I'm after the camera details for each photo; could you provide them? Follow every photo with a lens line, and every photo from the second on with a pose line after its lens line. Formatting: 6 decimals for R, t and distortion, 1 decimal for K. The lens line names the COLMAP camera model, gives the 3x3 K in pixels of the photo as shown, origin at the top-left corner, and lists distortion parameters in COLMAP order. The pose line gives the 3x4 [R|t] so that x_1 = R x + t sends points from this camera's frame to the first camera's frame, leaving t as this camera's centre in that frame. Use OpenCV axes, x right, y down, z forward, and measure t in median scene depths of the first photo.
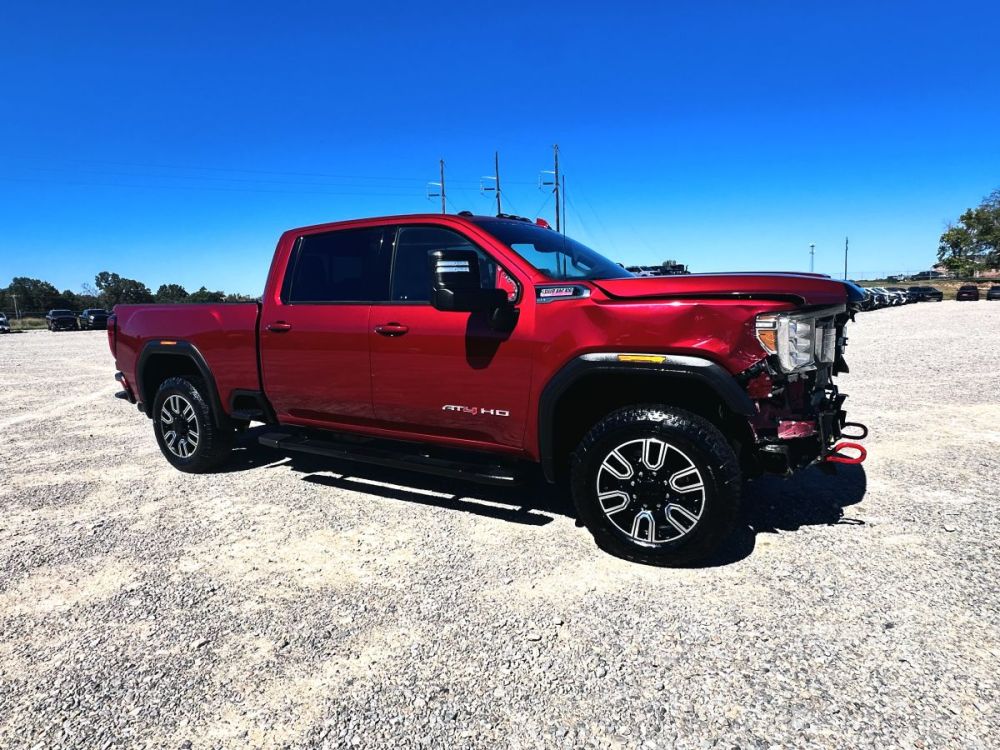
lens RADIAL K [[591.4, 0, 501.8], [0, 591.4, 379.6], [0, 0, 1]] dist [-0.003746, 0.002845]
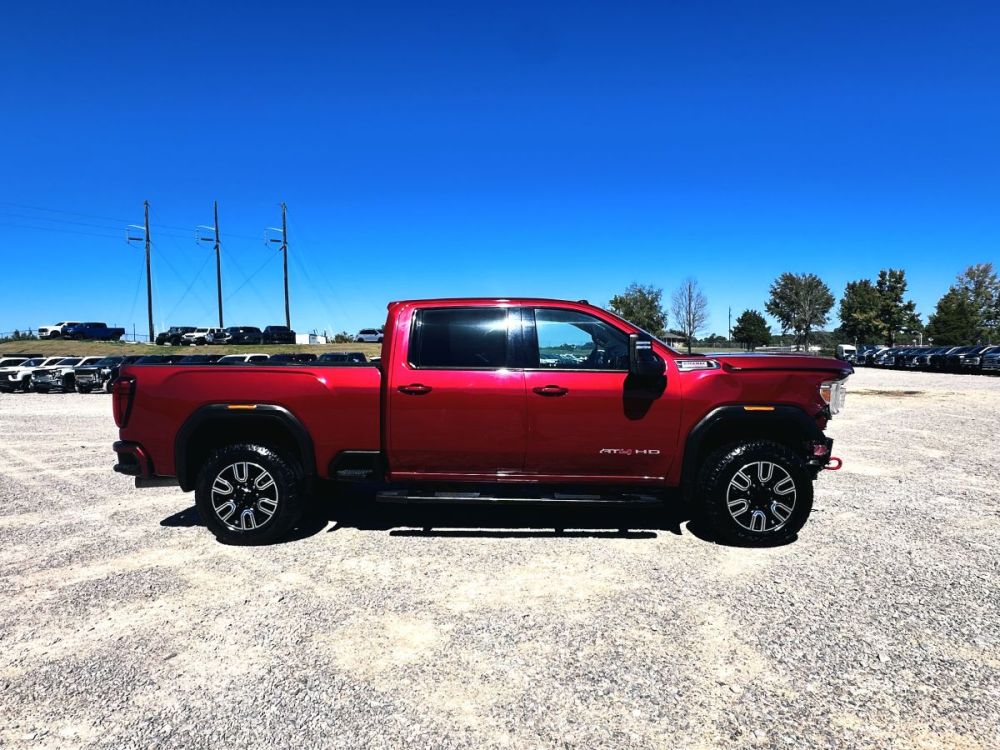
lens RADIAL K [[591.4, 0, 499.4], [0, 591.4, 377.5], [0, 0, 1]] dist [-0.003746, 0.002845]
pose [[0.885667, 0.003405, 0.464309, -0.896586], [0.045385, 0.994550, -0.093864, -0.002028], [-0.462098, 0.104205, 0.880685, -0.043901]]
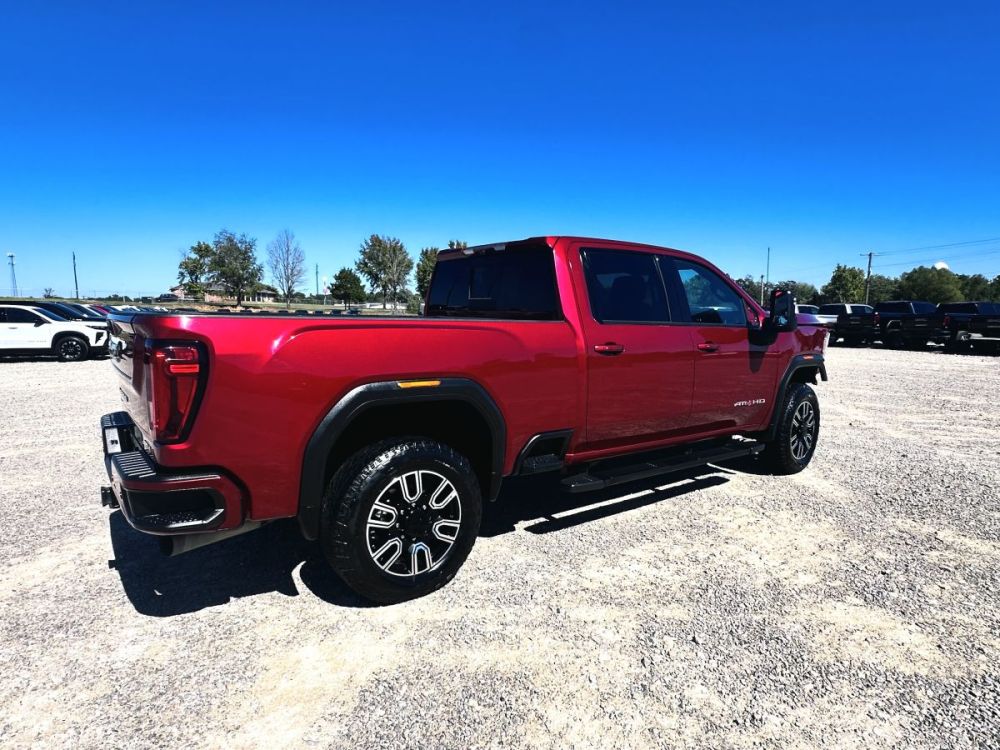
lens RADIAL K [[591.4, 0, 505.4], [0, 591.4, 375.5], [0, 0, 1]] dist [-0.003746, 0.002845]
pose [[0.375056, -0.067849, 0.924516, -1.513569], [0.103538, 0.994144, 0.030956, -0.112080], [-0.921202, 0.084113, 0.379885, 0.974430]]
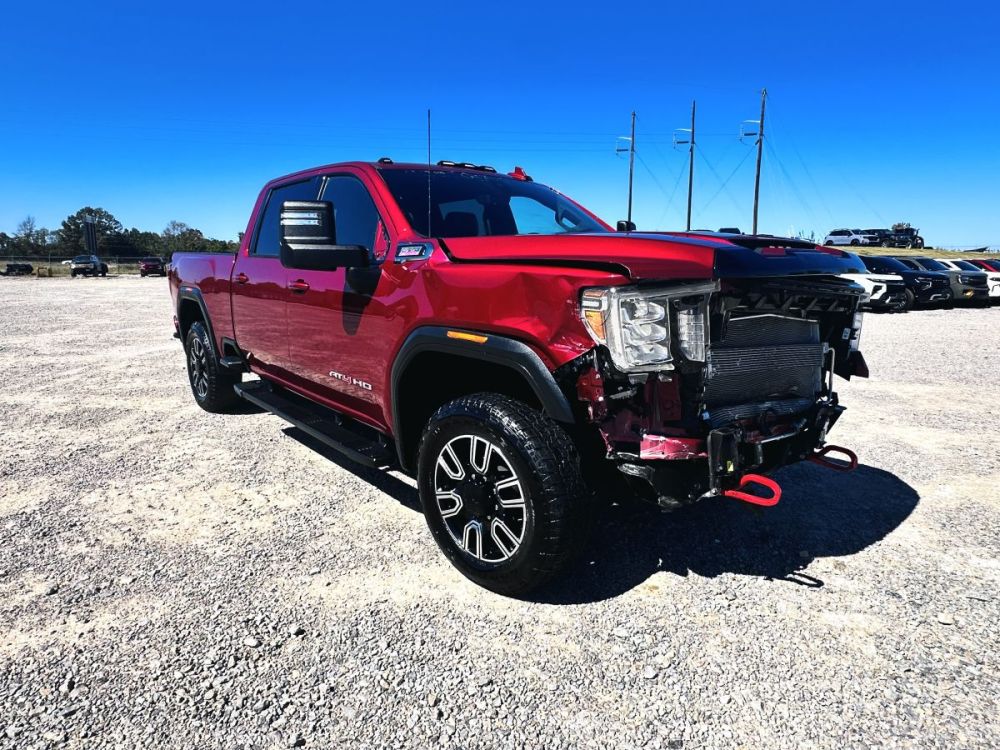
lens RADIAL K [[591.4, 0, 500.1], [0, 591.4, 374.0], [0, 0, 1]] dist [-0.003746, 0.002845]
pose [[0.948488, 0.093259, -0.302777, 0.439452], [-0.075608, 0.994710, 0.069533, -0.036974], [0.307660, -0.043059, 0.950521, 0.201850]]
